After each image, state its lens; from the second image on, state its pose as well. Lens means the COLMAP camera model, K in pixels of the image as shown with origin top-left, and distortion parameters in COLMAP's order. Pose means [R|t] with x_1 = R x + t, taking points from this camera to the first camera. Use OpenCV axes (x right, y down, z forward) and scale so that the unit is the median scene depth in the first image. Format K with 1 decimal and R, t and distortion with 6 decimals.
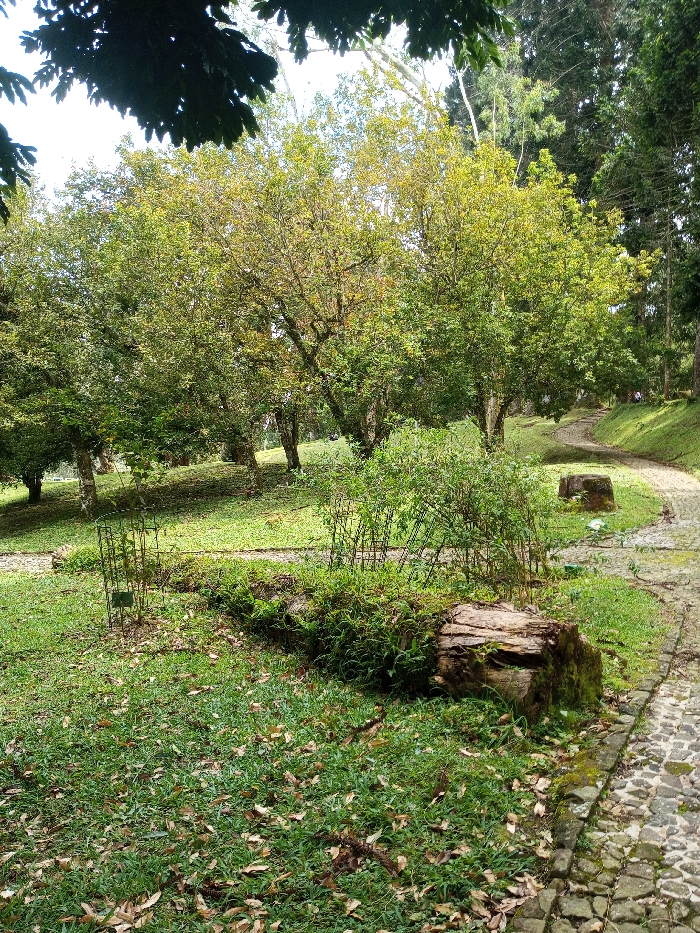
lens RADIAL K [[720.1, 0, 352.6], [0, 720.1, 468.7], [0, 0, 1]] dist [0.039022, -0.081247]
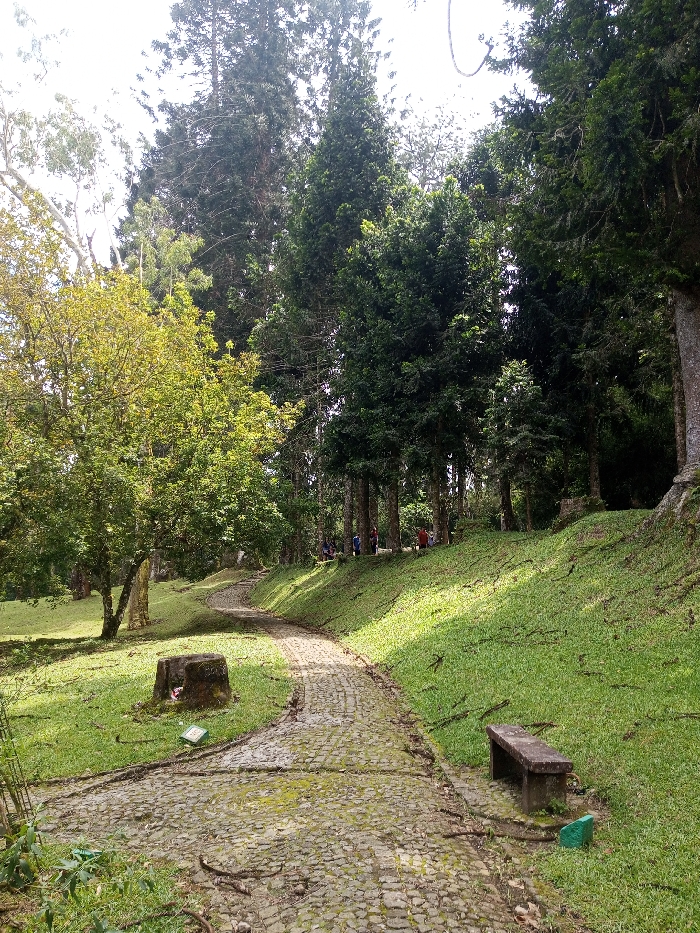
lens RADIAL K [[720.1, 0, 352.6], [0, 720.1, 468.7], [0, 0, 1]] dist [0.039022, -0.081247]
pose [[0.908207, 0.059036, 0.414336, 0.092395], [0.034996, 0.975822, -0.215748, -0.007751], [-0.417055, 0.210444, 0.884182, 0.145262]]
